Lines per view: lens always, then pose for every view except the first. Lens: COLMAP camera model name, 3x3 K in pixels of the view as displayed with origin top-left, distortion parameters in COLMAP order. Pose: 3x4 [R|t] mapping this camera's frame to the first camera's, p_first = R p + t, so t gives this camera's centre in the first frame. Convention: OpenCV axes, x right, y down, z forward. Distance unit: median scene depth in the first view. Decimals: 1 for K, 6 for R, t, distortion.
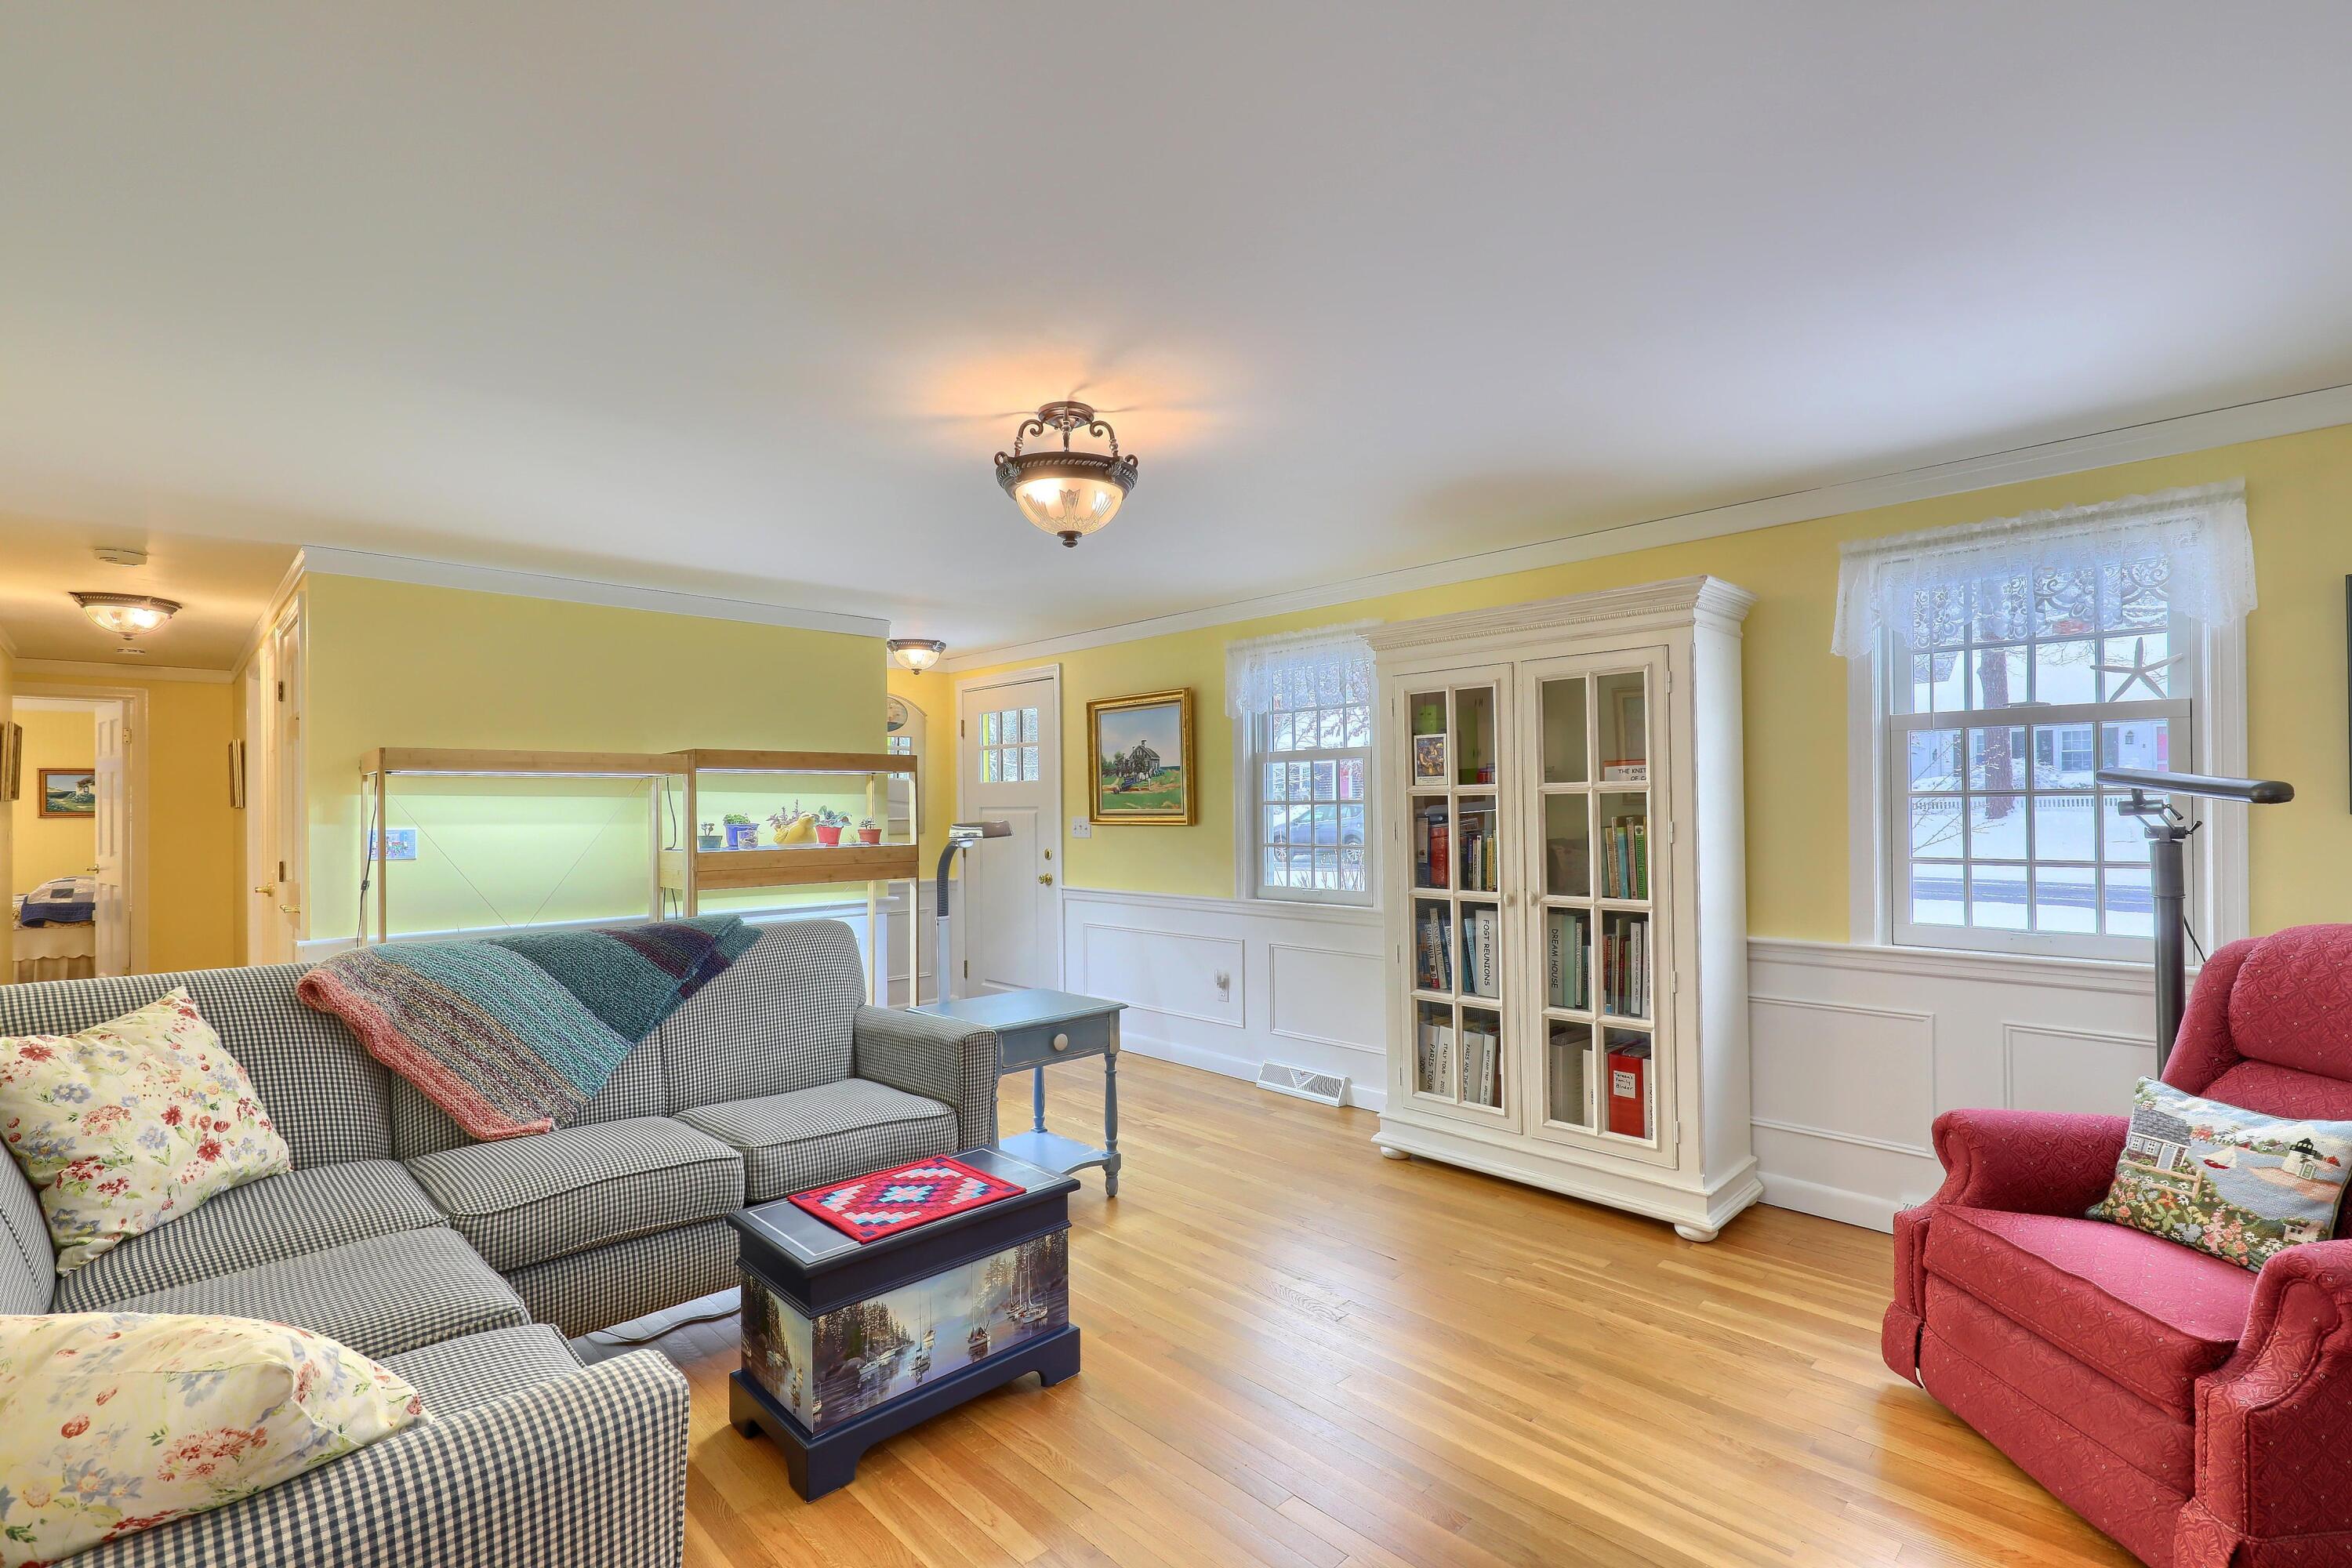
lens RADIAL K [[1058.8, 0, 1183.3], [0, 1058.8, 792.1], [0, 0, 1]] dist [-0.001846, -0.000553]
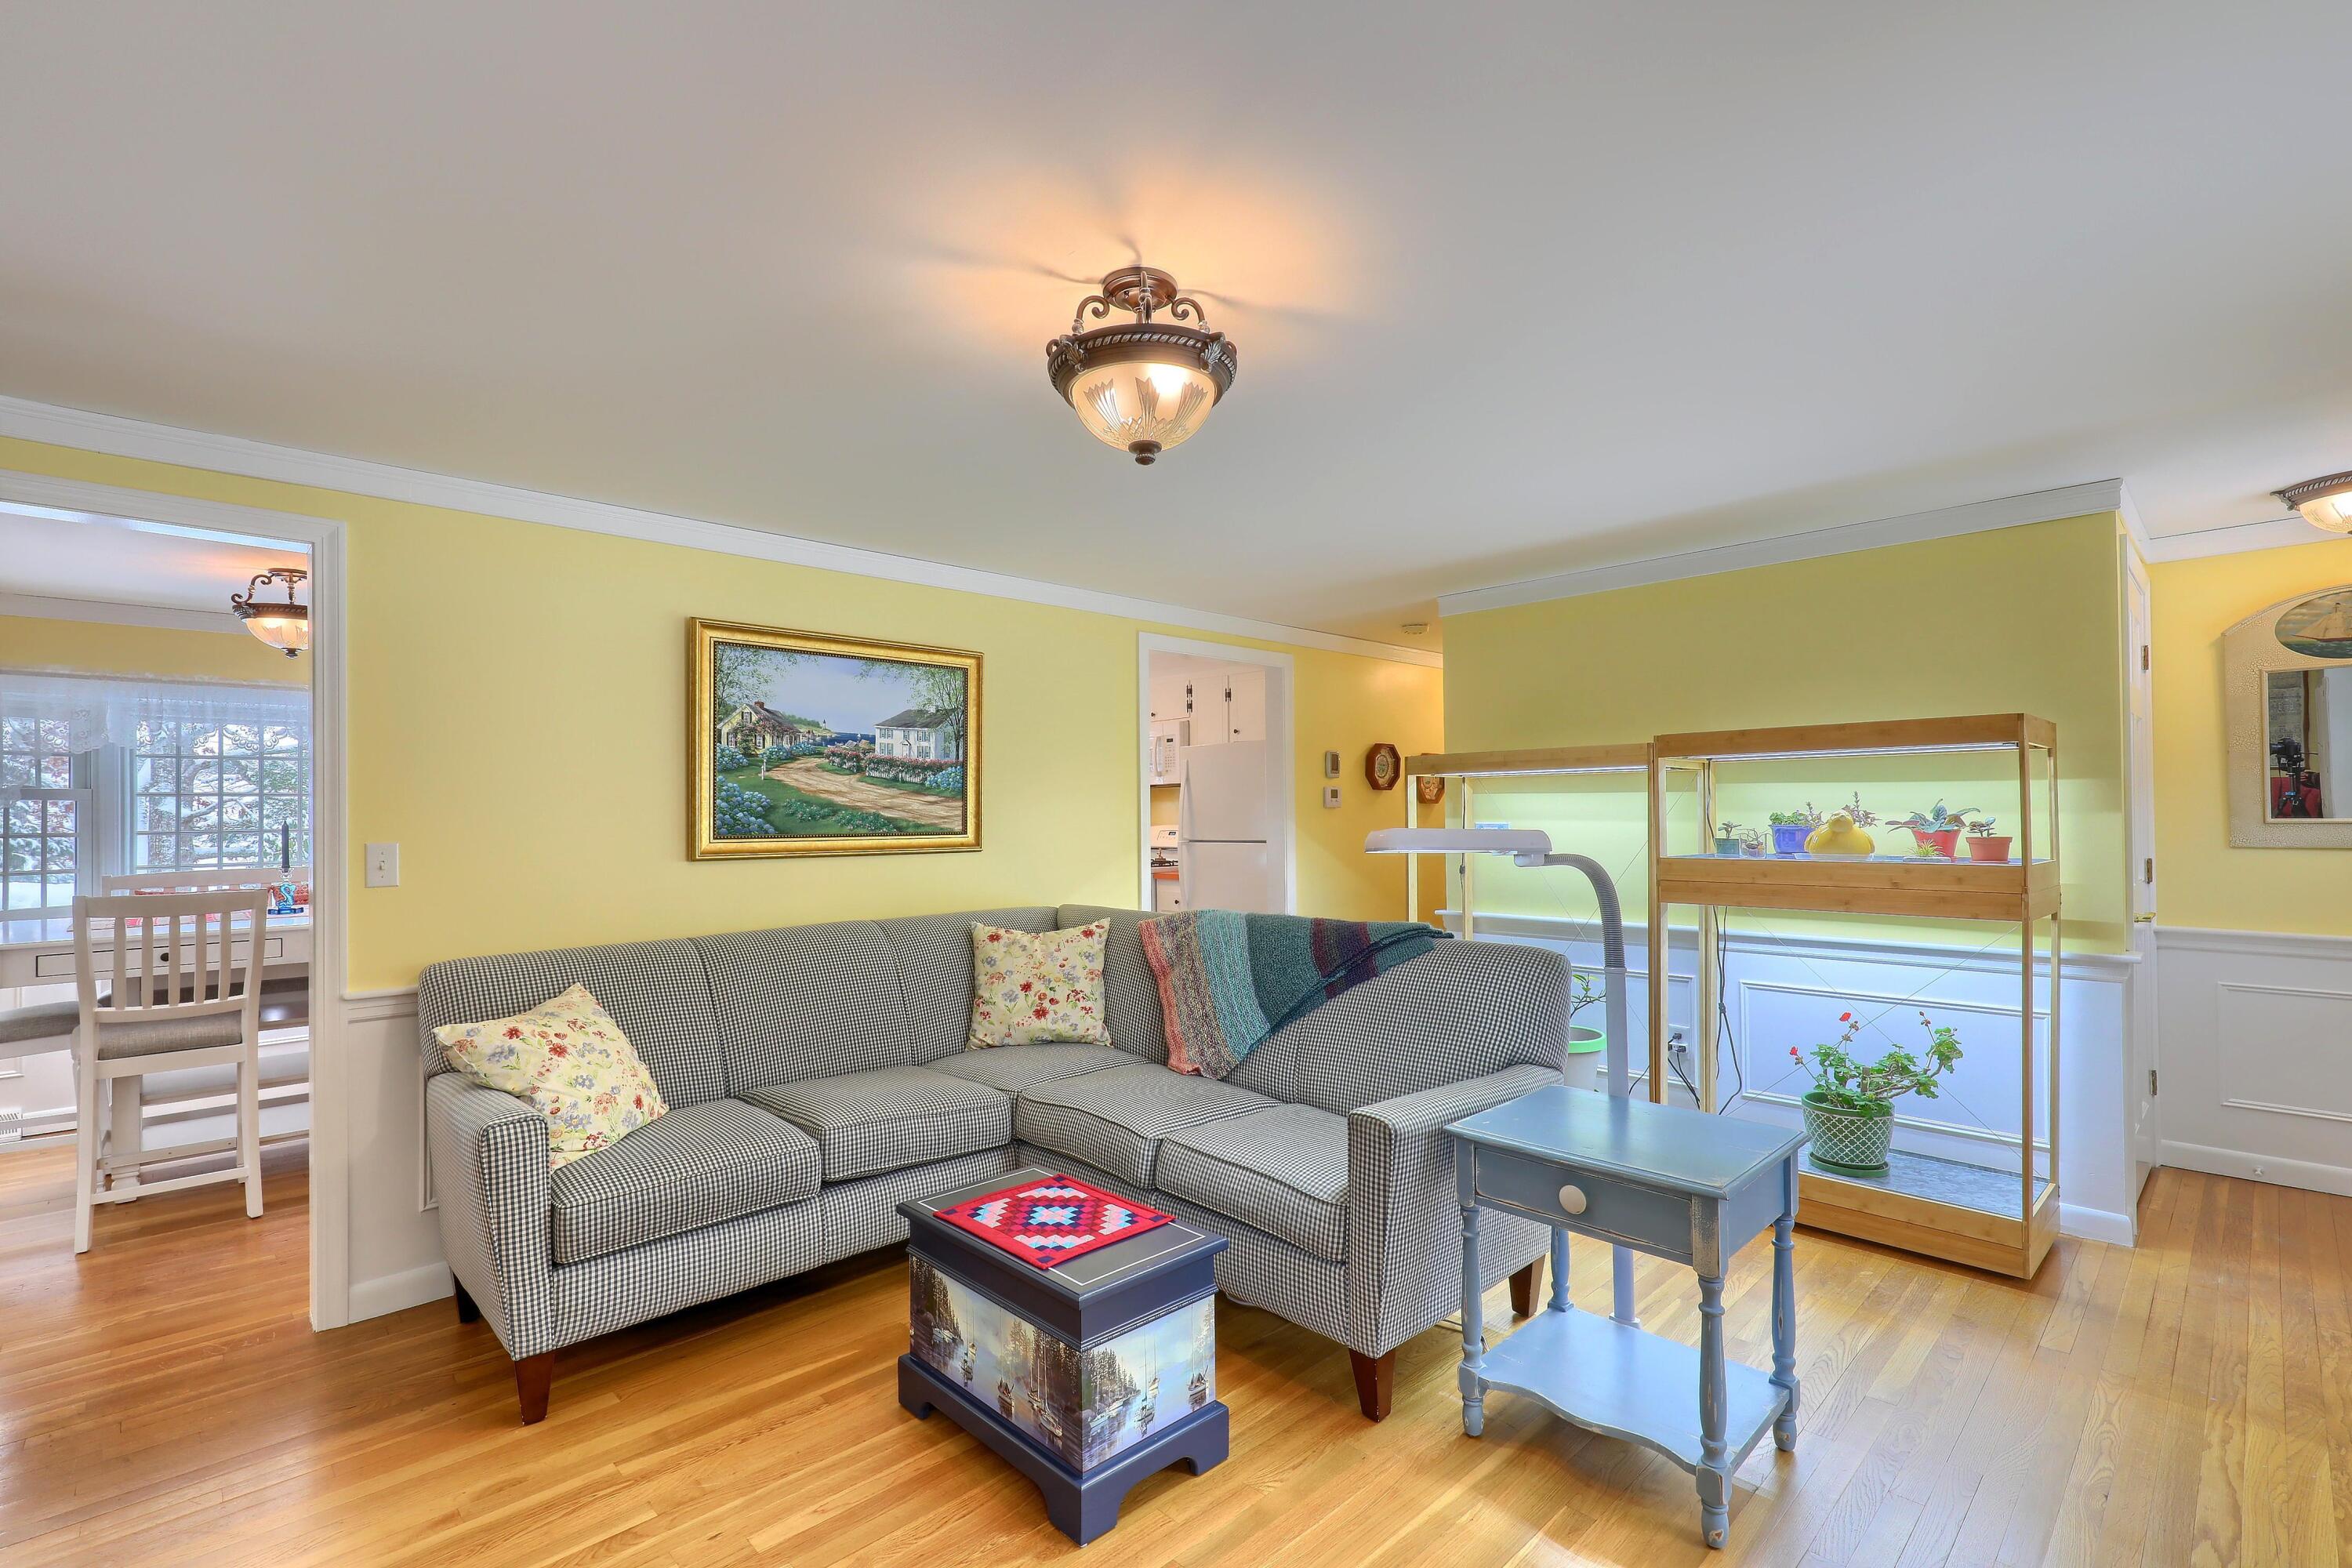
lens RADIAL K [[1058.8, 0, 1182.2], [0, 1058.8, 804.9], [0, 0, 1]] dist [-0.001846, -0.000553]
pose [[-0.000112, 0.003773, -0.999993, 0.713879], [0.023262, 0.999722, 0.003769, 0.005943], [0.999729, -0.023262, -0.000200, 1.151367]]
